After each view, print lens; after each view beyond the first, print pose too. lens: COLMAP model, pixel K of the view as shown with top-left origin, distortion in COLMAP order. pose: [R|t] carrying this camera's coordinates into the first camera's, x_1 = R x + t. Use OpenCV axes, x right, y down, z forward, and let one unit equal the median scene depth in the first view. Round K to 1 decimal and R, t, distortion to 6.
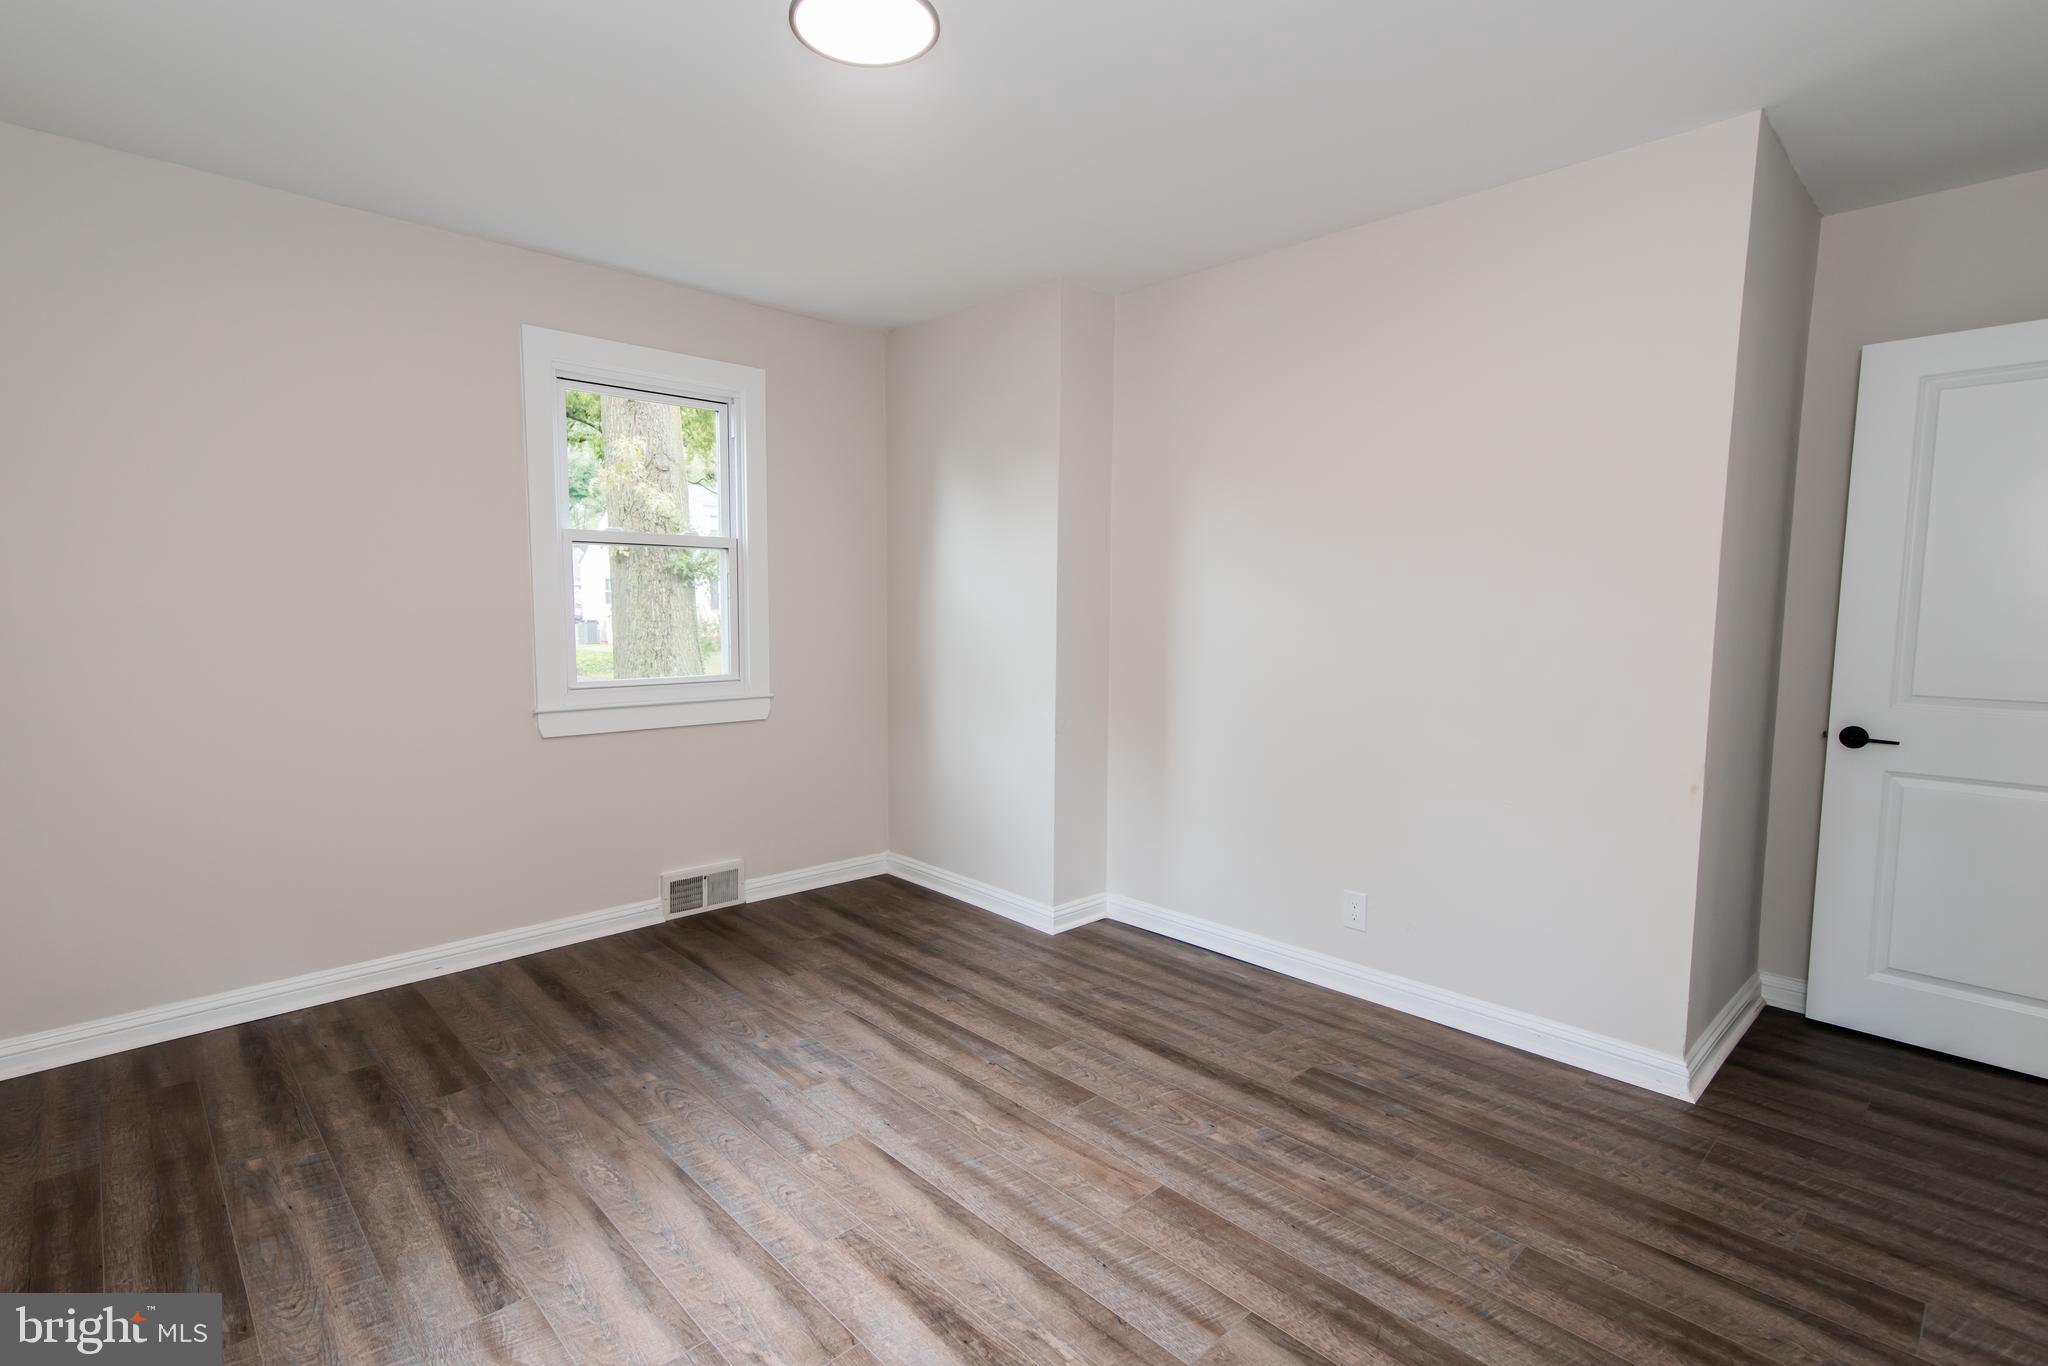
lens RADIAL K [[977.8, 0, 1024.2], [0, 977.8, 690.1], [0, 0, 1]] dist [0.017225, -0.000943]
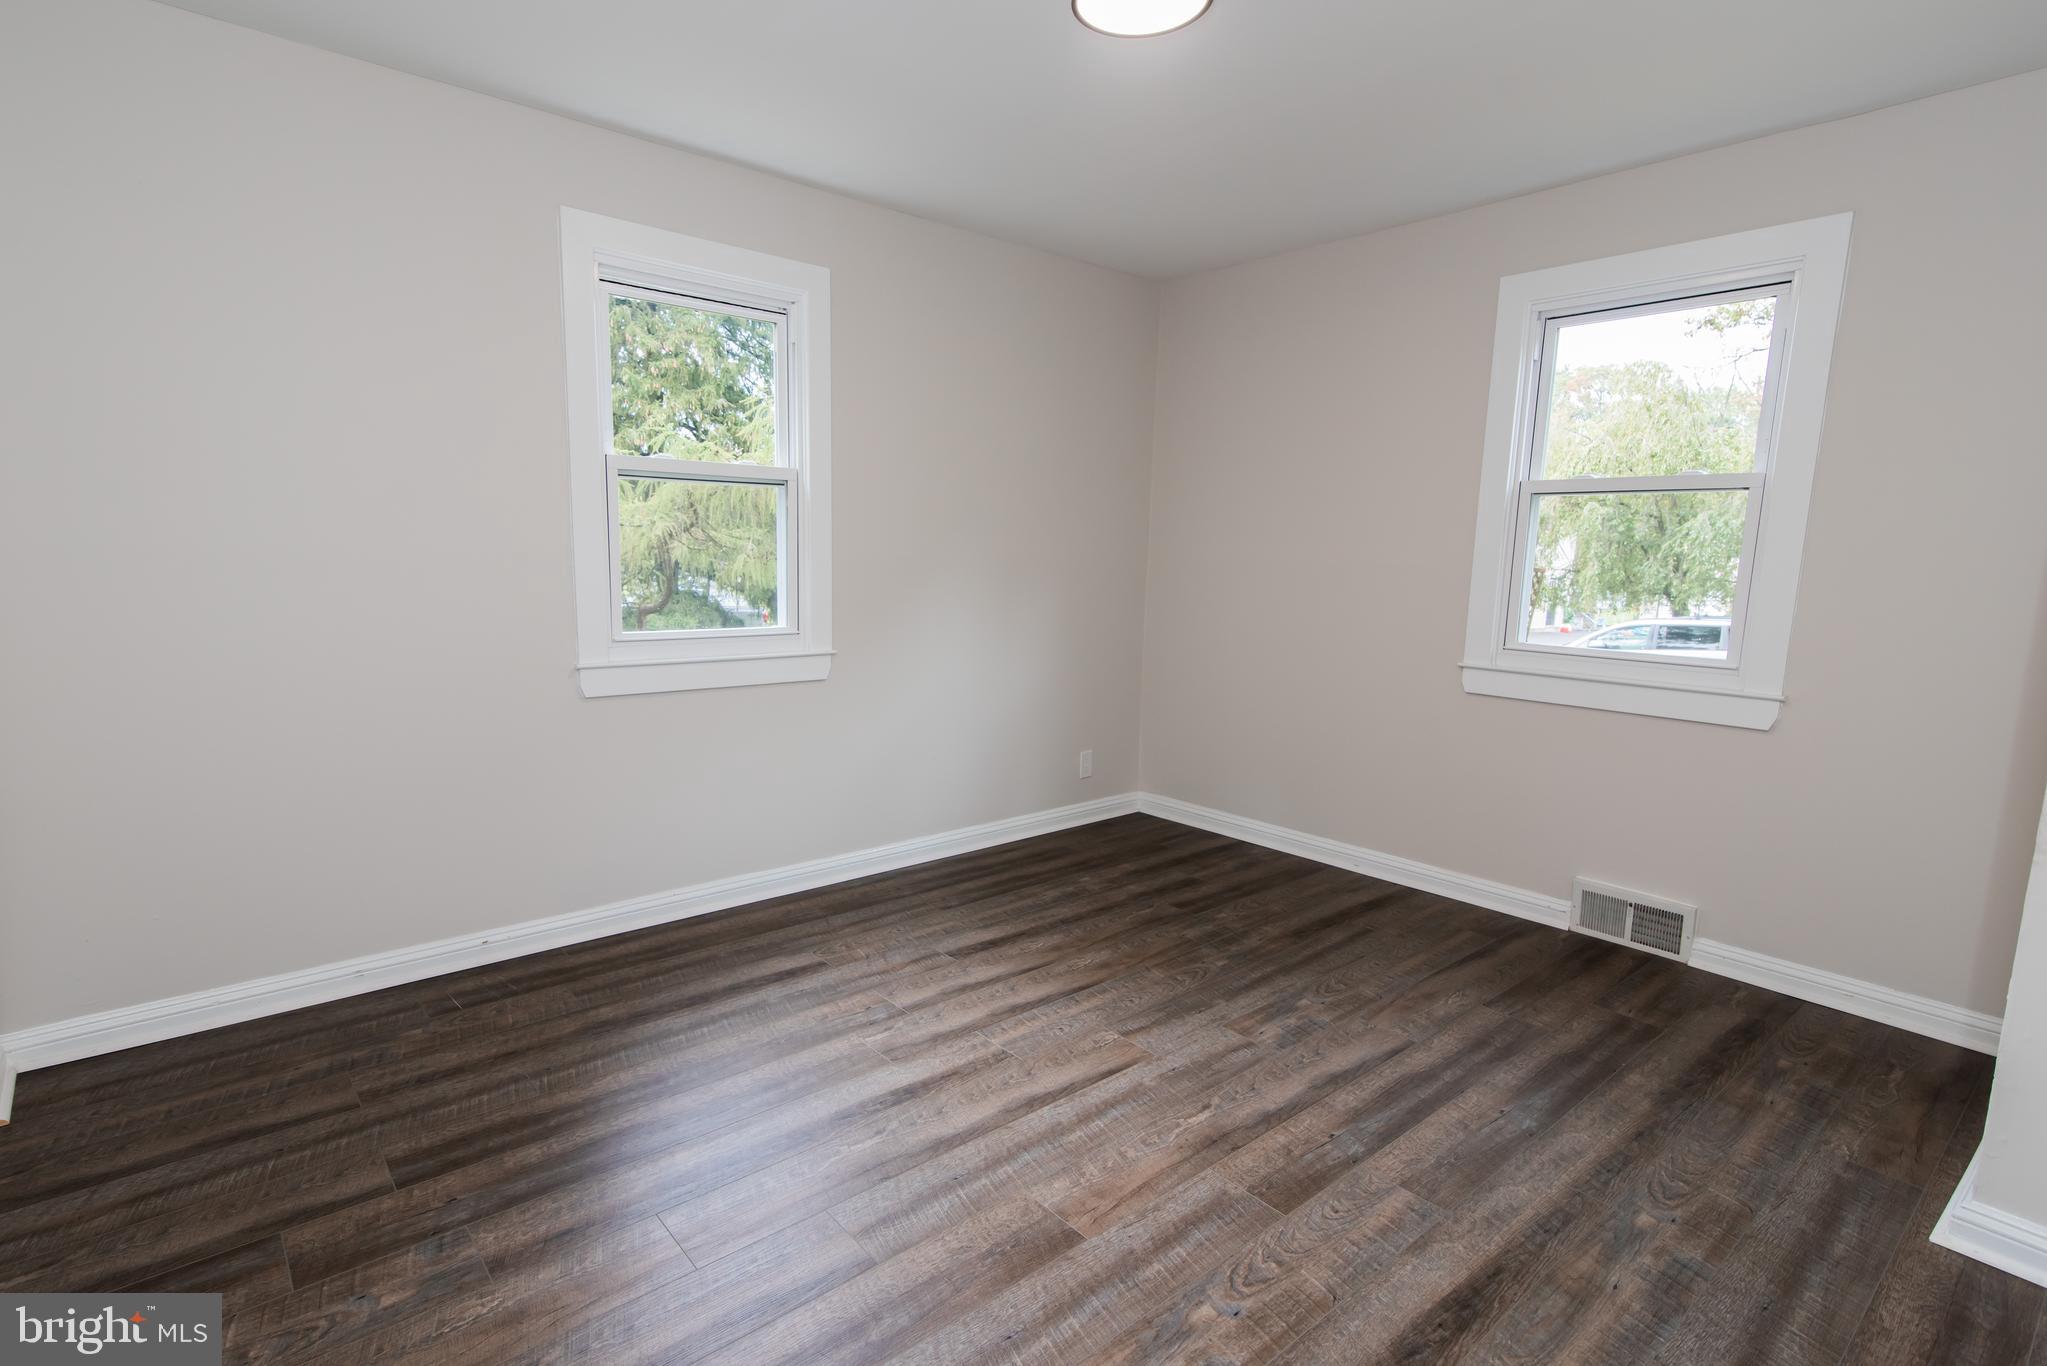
lens RADIAL K [[994.2, 0, 945.7], [0, 994.2, 691.5], [0, 0, 1]] dist [0.016637, -0.000040]
pose [[-0.091478, 0.141379, -0.985720, 0.733584], [-0.109564, 0.982432, 0.151075, -0.062360], [0.989761, 0.121819, -0.074381, 0.691374]]
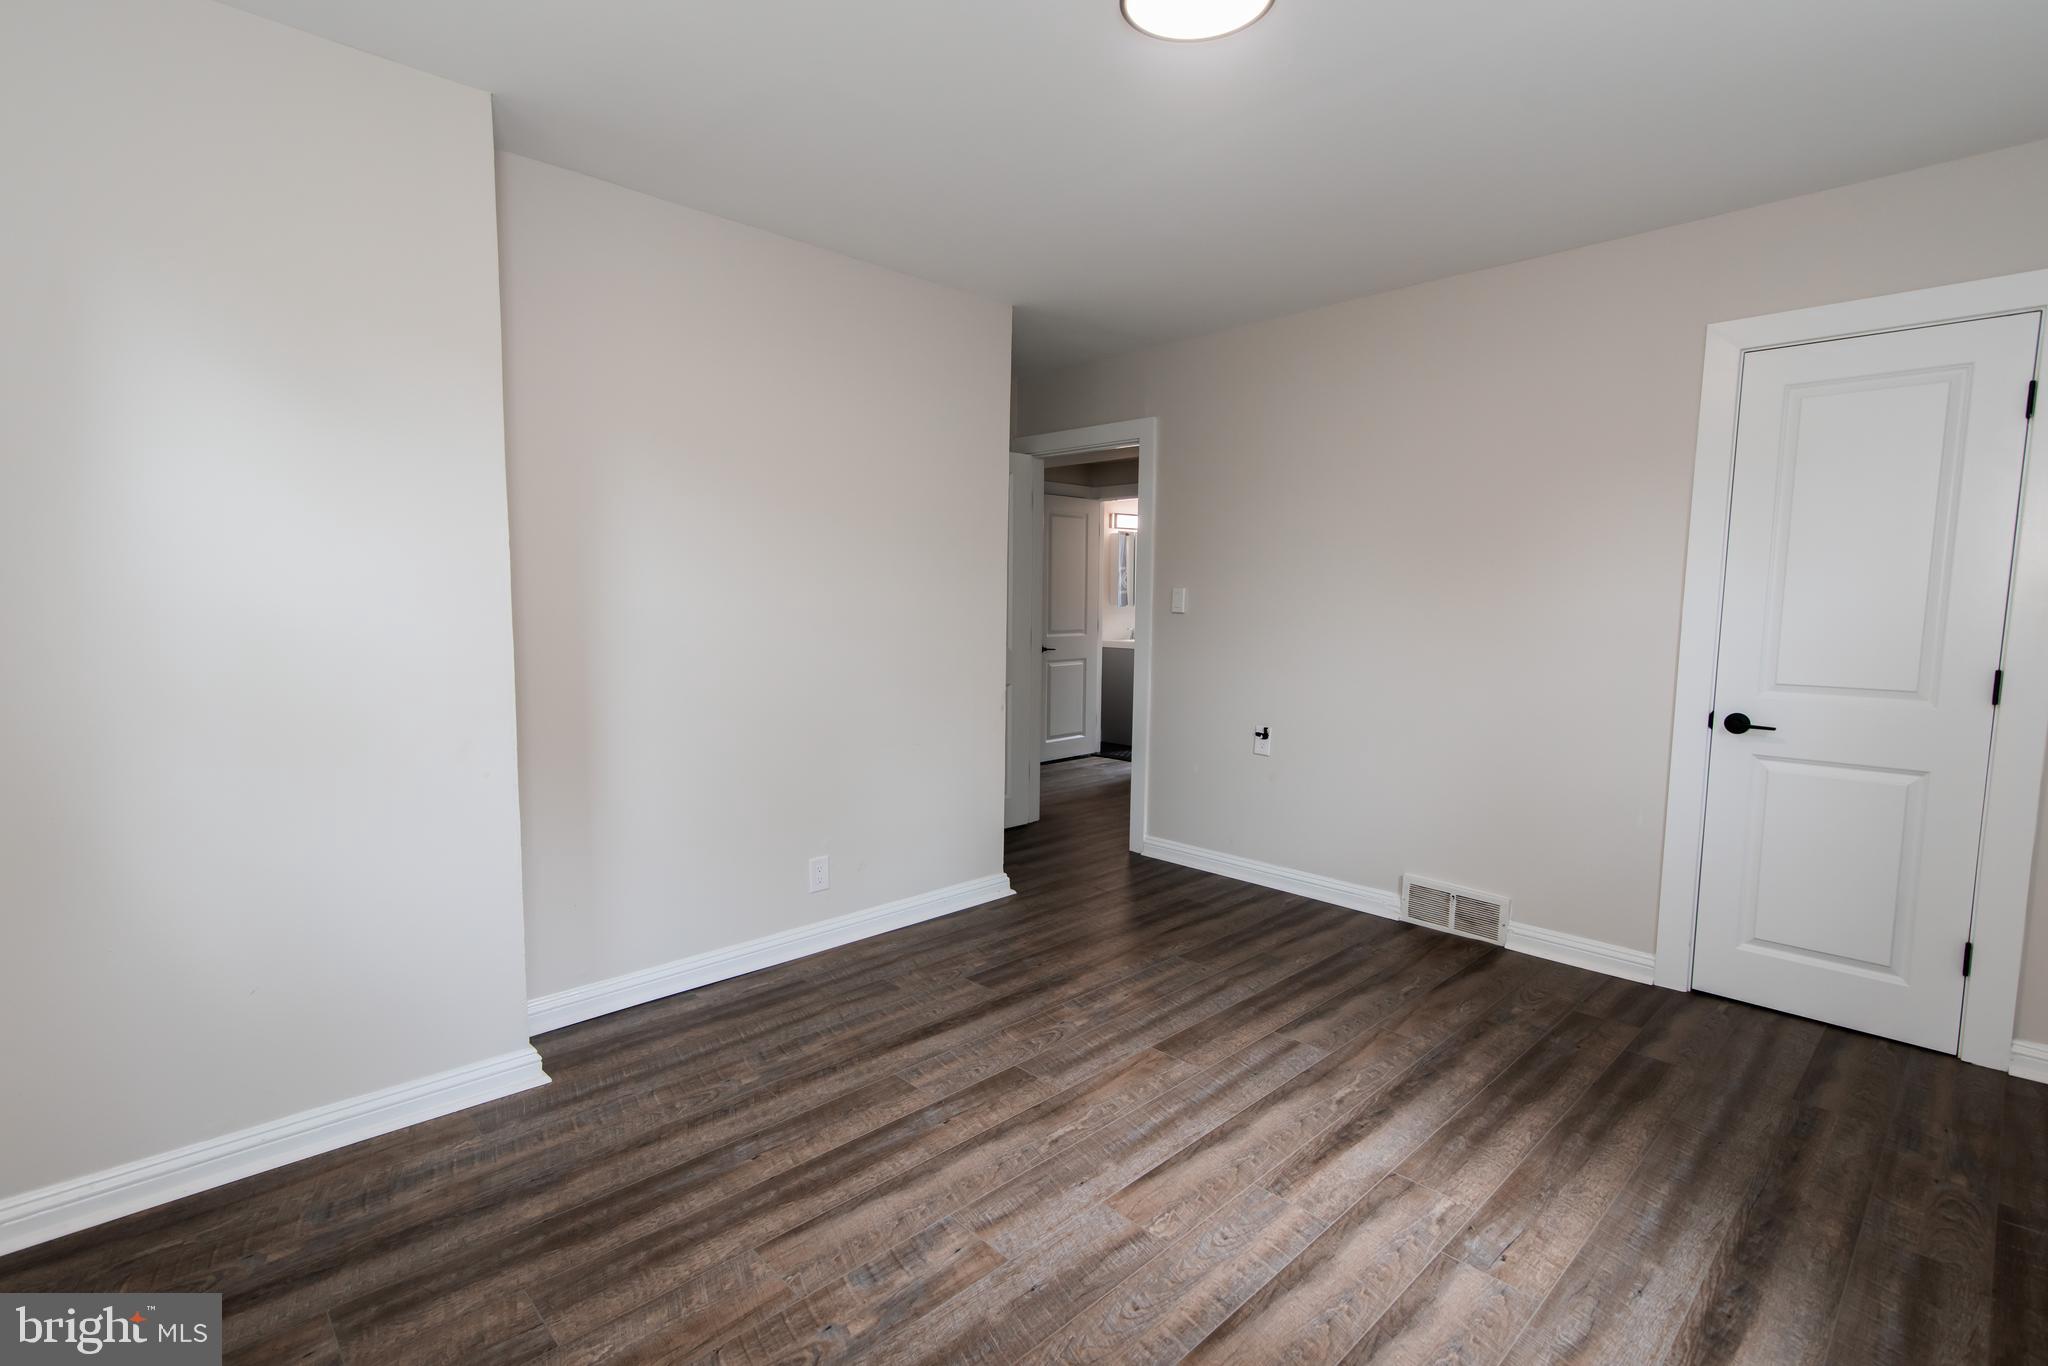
lens RADIAL K [[977.8, 0, 1024.2], [0, 977.8, 690.1], [0, 0, 1]] dist [0.017225, -0.000943]
pose [[-0.015874, -0.104934, 0.994353, -0.850459], [0.082275, 0.990968, 0.105890, -0.087473], [-0.996483, 0.083491, -0.007097, 0.887281]]
